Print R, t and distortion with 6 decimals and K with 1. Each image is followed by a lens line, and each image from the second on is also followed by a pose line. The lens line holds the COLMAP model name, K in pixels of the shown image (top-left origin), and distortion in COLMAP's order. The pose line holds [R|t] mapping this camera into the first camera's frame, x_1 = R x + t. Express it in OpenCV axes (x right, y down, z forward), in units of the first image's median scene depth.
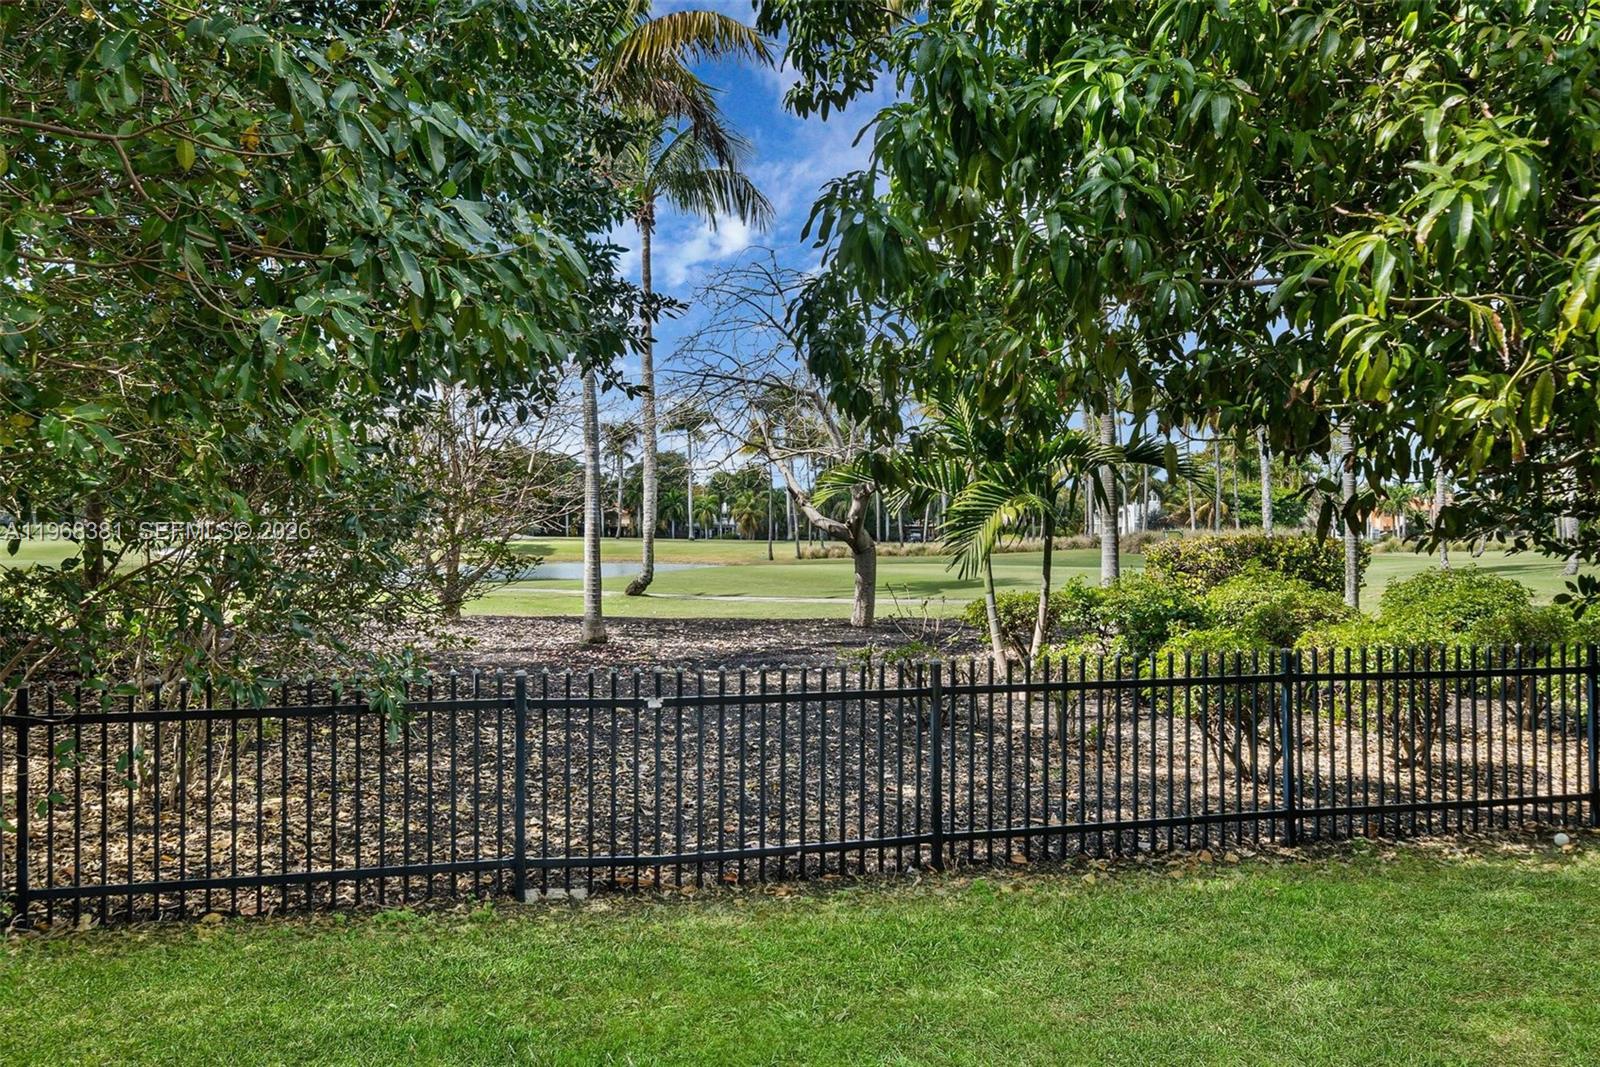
lens RADIAL K [[1594.7, 0, 797.0], [0, 1594.7, 530.1], [0, 0, 1]] dist [0.071203, 0.000000]
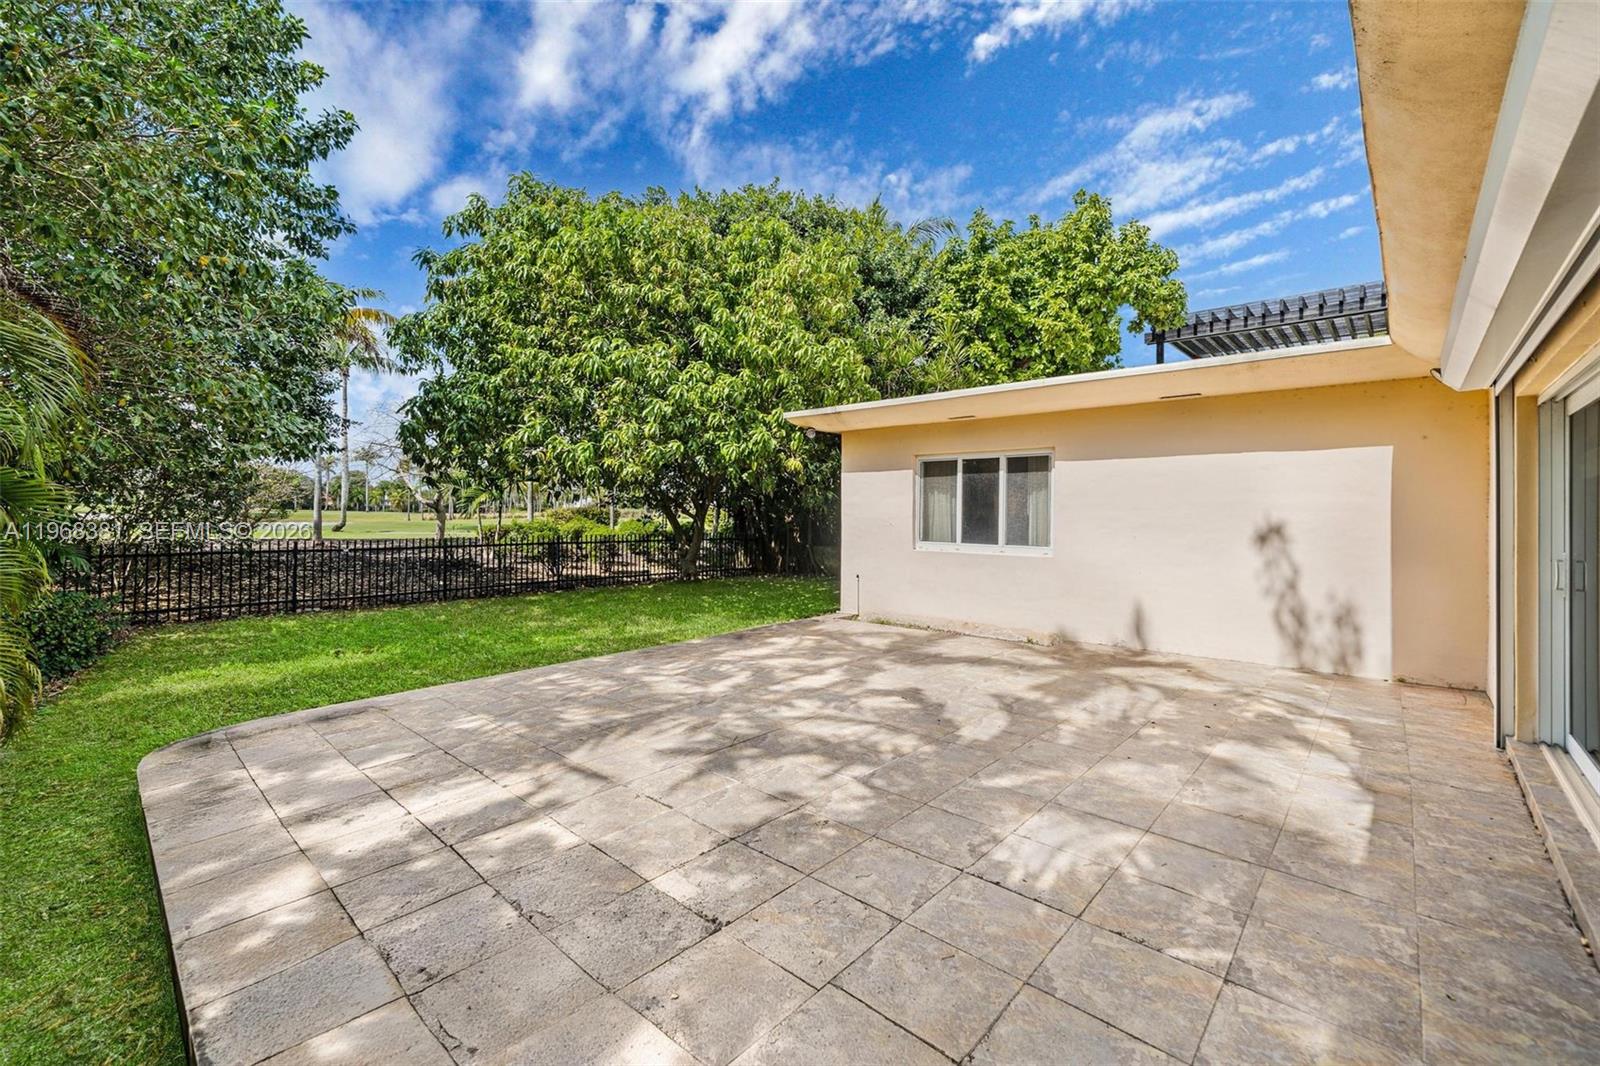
lens RADIAL K [[662.7, 0, 782.2], [0, 662.7, 503.1], [0, 0, 1]] dist [-0.001306, -0.000670]
pose [[0.880998, 0.017586, 0.472792, 0.025629], [-0.011462, 0.999809, -0.015832, 0.011379], [-0.472980, 0.008529, 0.881032, -0.288615]]
